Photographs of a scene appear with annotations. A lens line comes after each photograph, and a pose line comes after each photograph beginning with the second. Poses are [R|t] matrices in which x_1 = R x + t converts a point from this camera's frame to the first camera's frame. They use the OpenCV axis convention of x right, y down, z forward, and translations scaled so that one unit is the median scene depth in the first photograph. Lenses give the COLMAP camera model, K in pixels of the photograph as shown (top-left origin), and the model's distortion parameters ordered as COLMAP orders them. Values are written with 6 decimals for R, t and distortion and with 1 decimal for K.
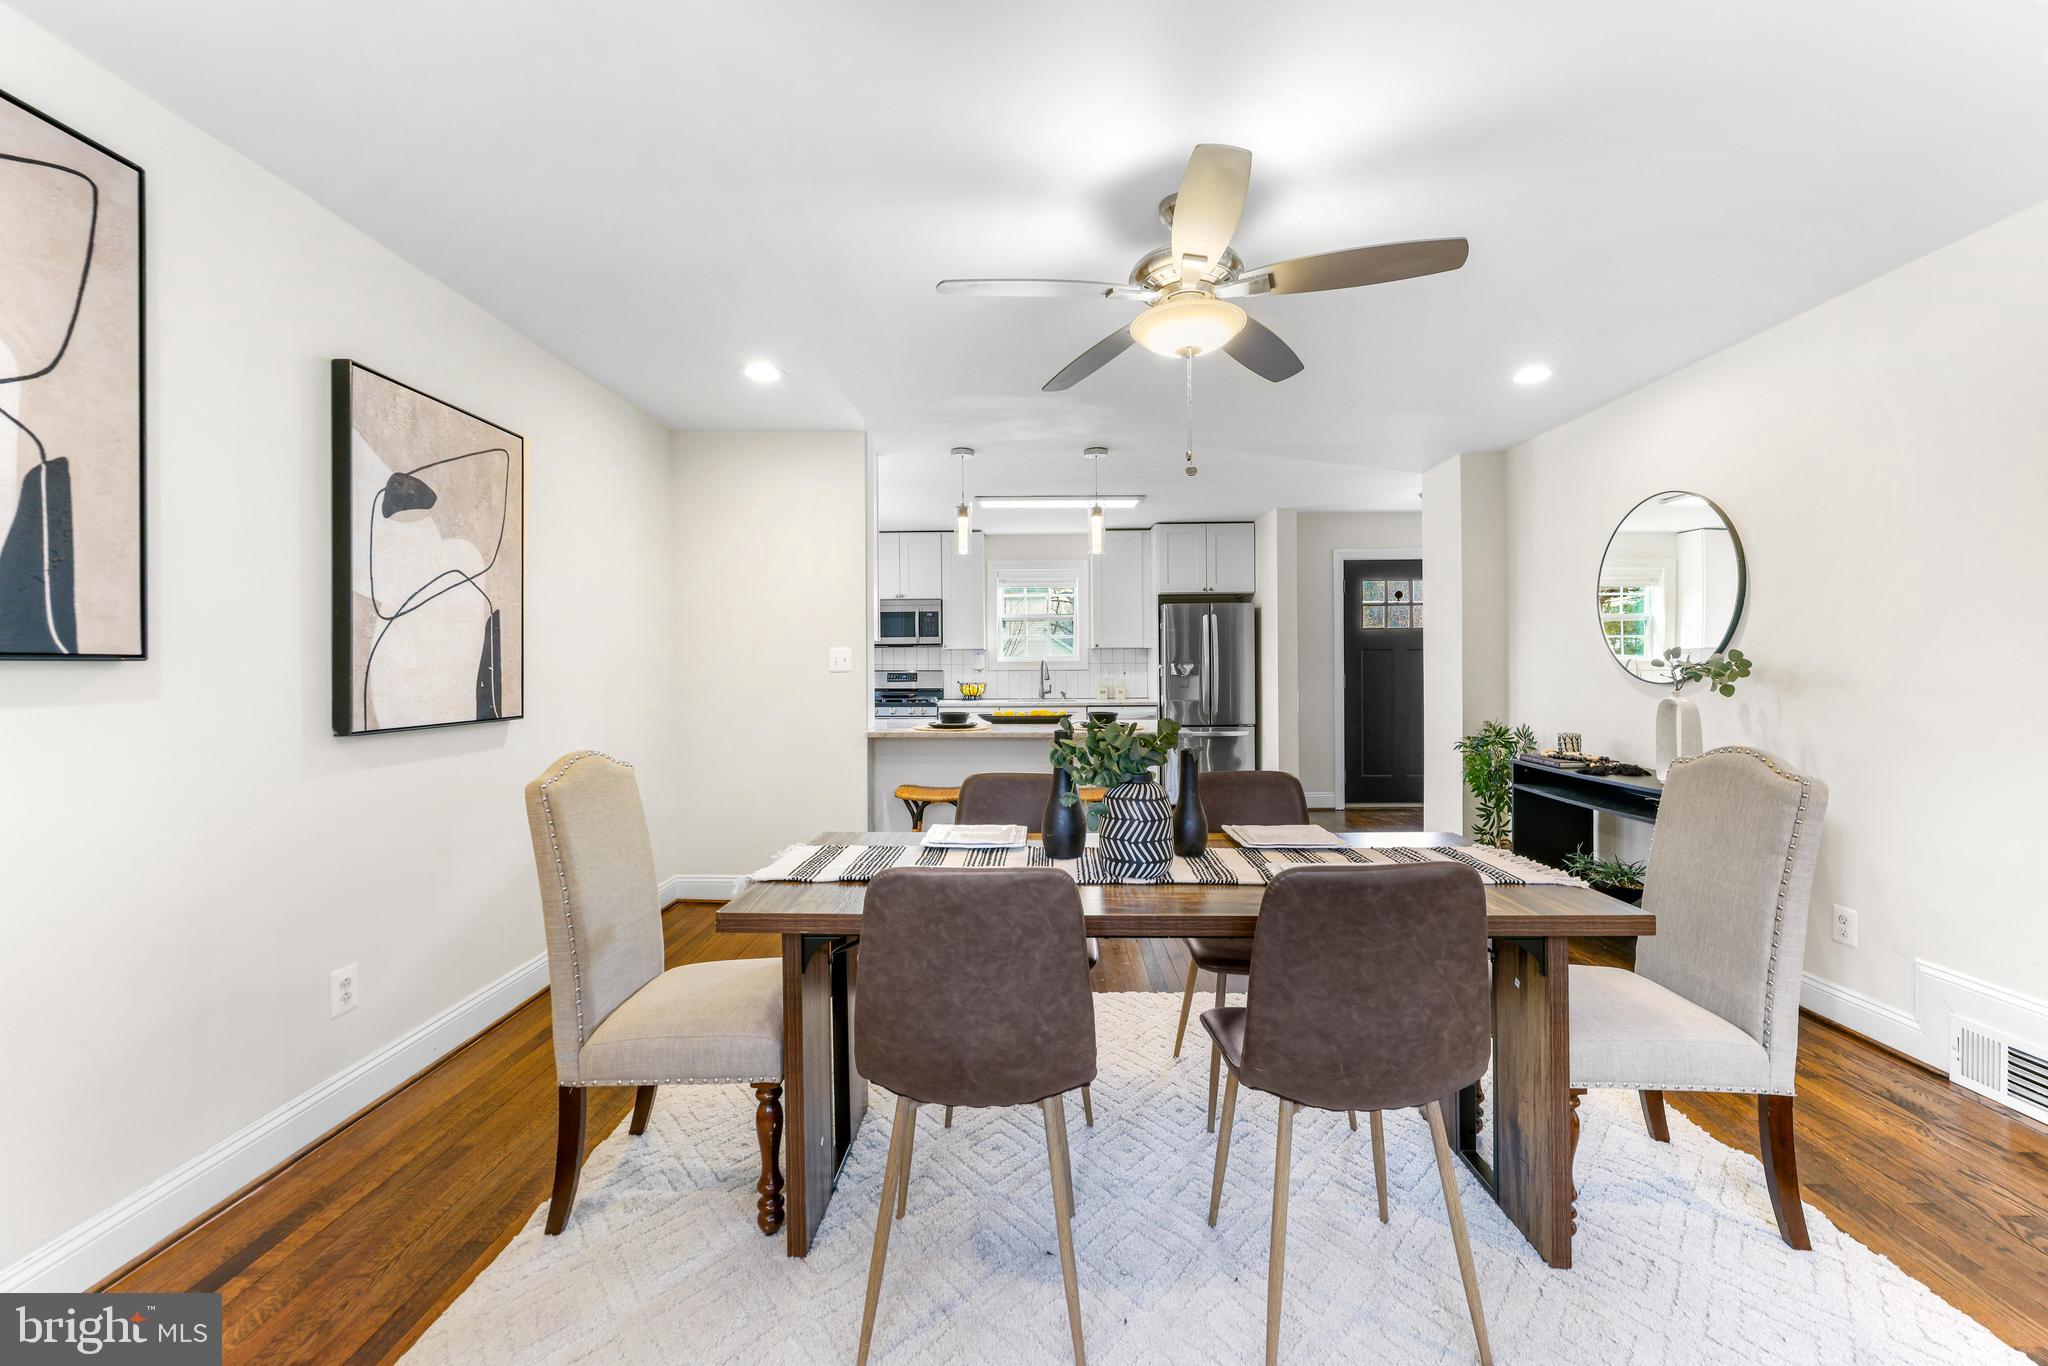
lens RADIAL K [[829.5, 0, 1032.6], [0, 829.5, 671.4], [0, 0, 1]] dist [0.001987, 0.000675]
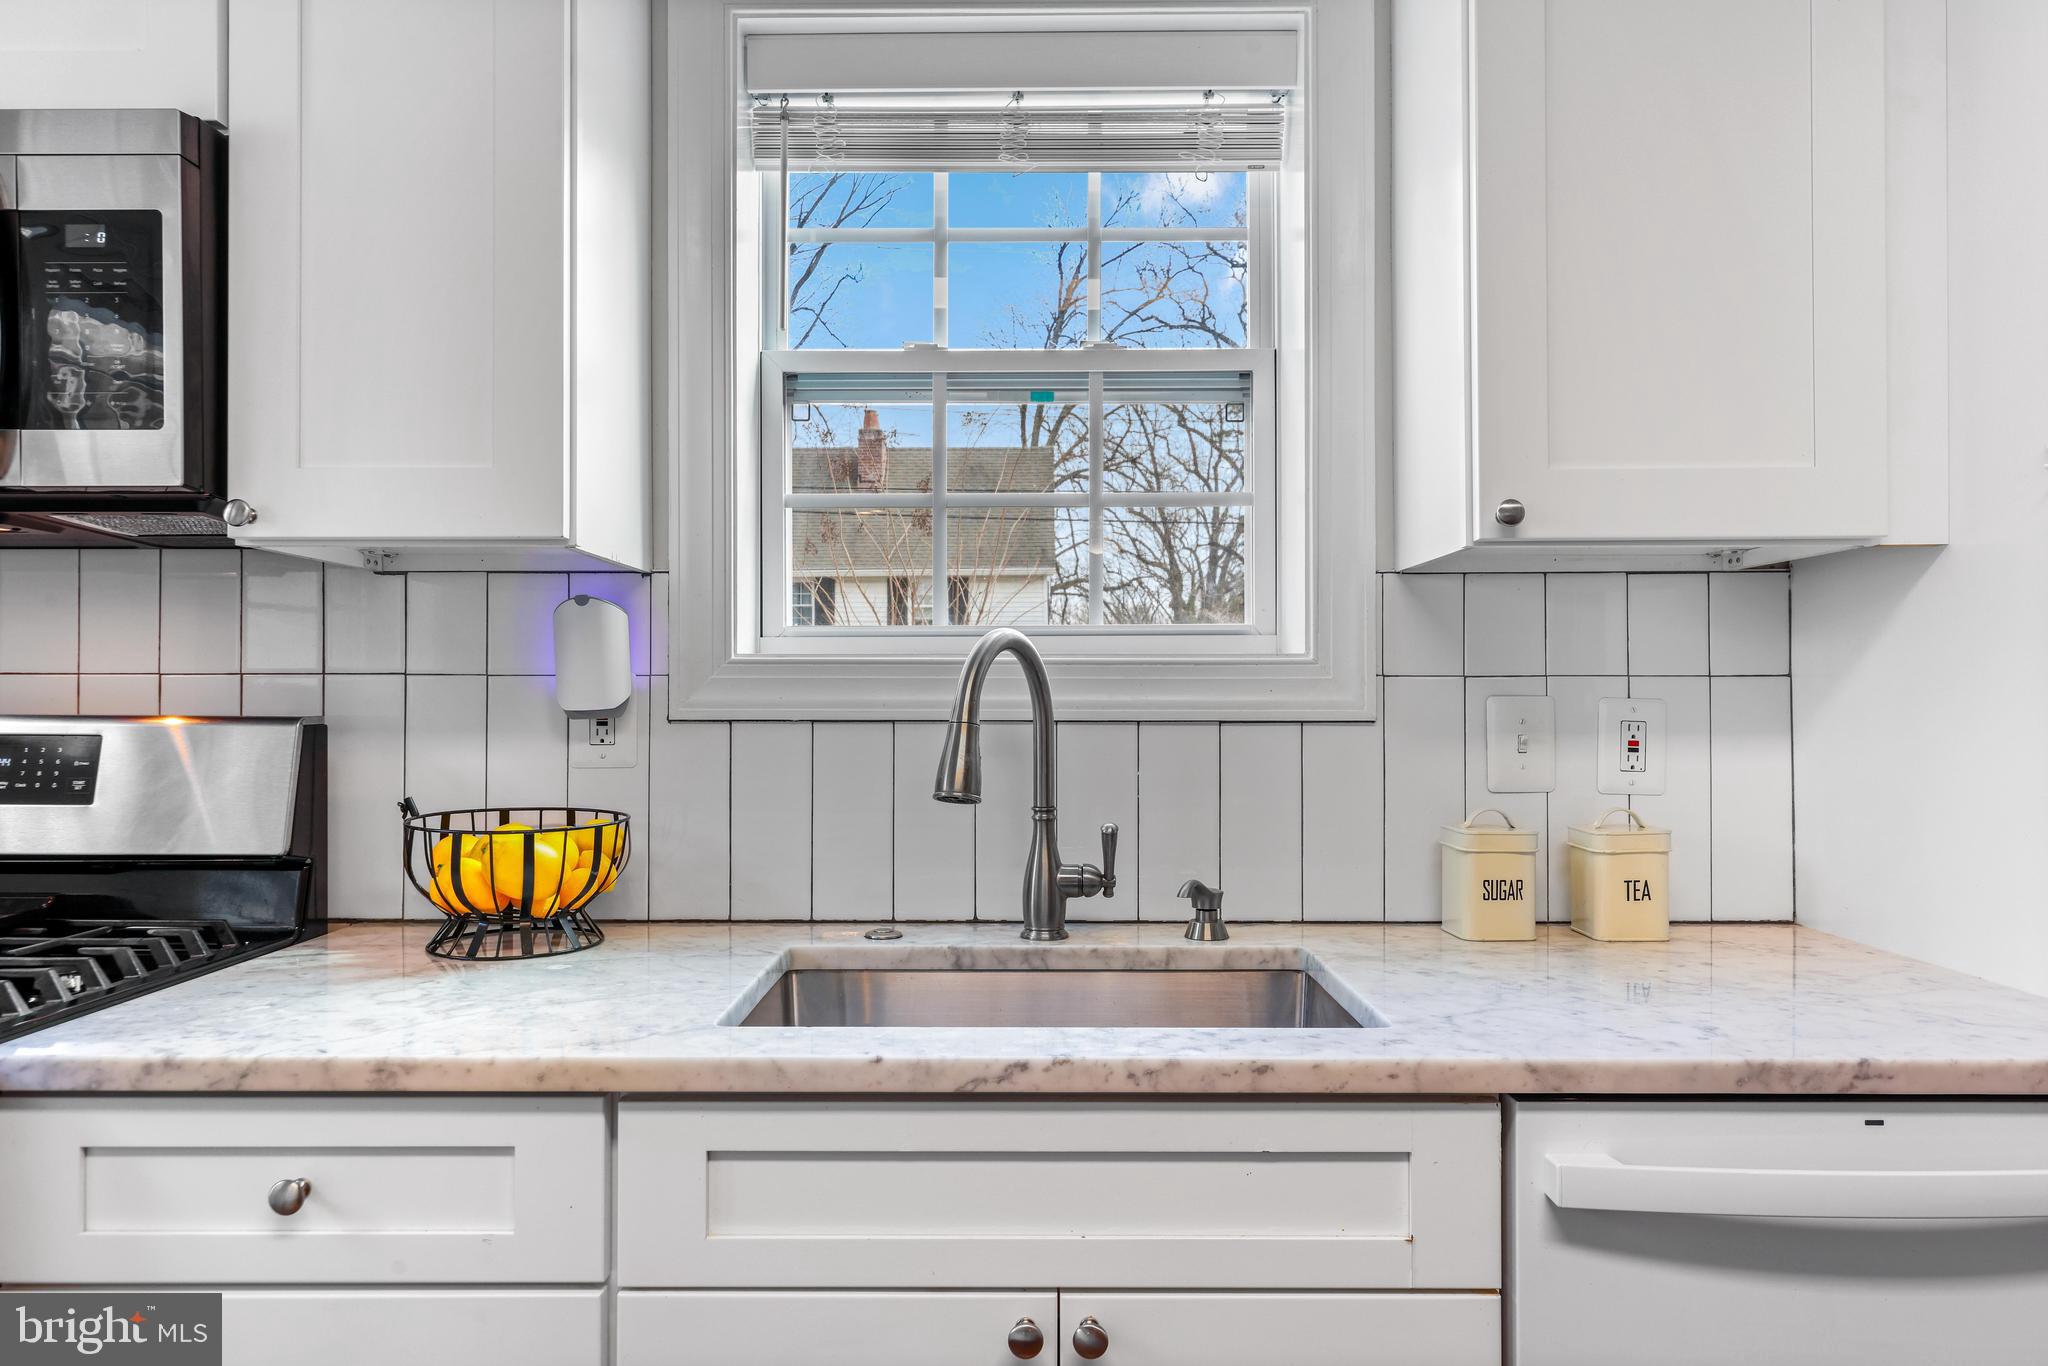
lens RADIAL K [[1314.2, 0, 1006.1], [0, 1314.2, 689.1], [0, 0, 1]] dist [0.003641, 0.002817]
pose [[0.999983, 0.005163, 0.002740, 0.012554], [-0.005101, 0.999743, -0.022110, -0.005325], [-0.002853, 0.022095, 0.999752, 2.221420]]
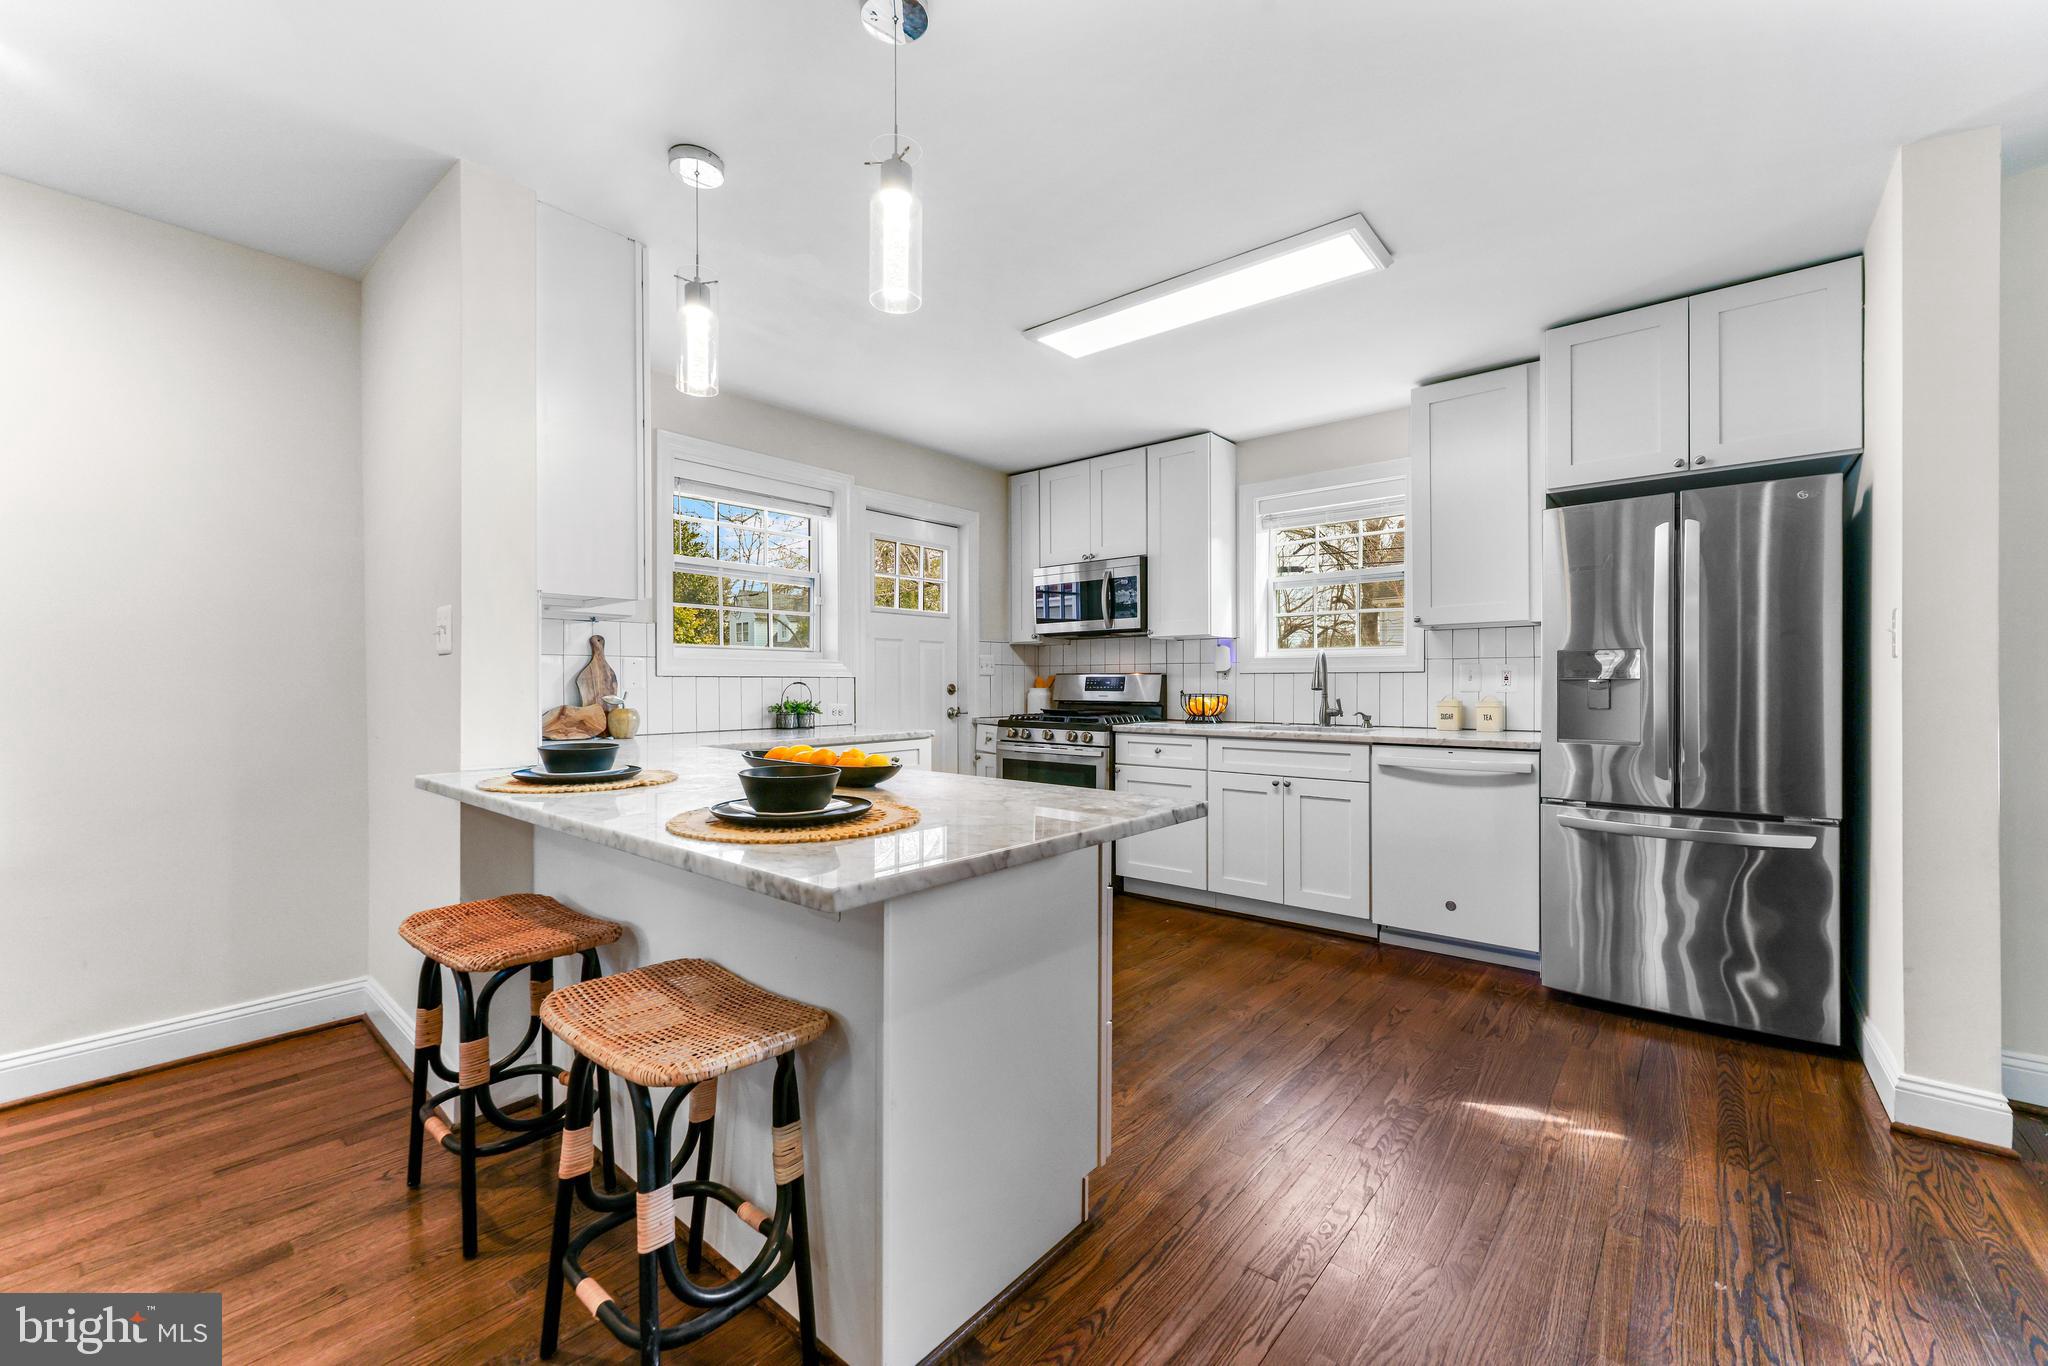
lens RADIAL K [[829.5, 0, 1013.3], [0, 829.5, 689.3], [0, 0, 1]] dist [0.001987, 0.000675]
pose [[0.771356, 0.009778, -0.636329, 0.559257], [-0.009642, 0.999947, 0.003677, 0.026659], [0.636331, 0.003299, 0.771409, 1.283986]]
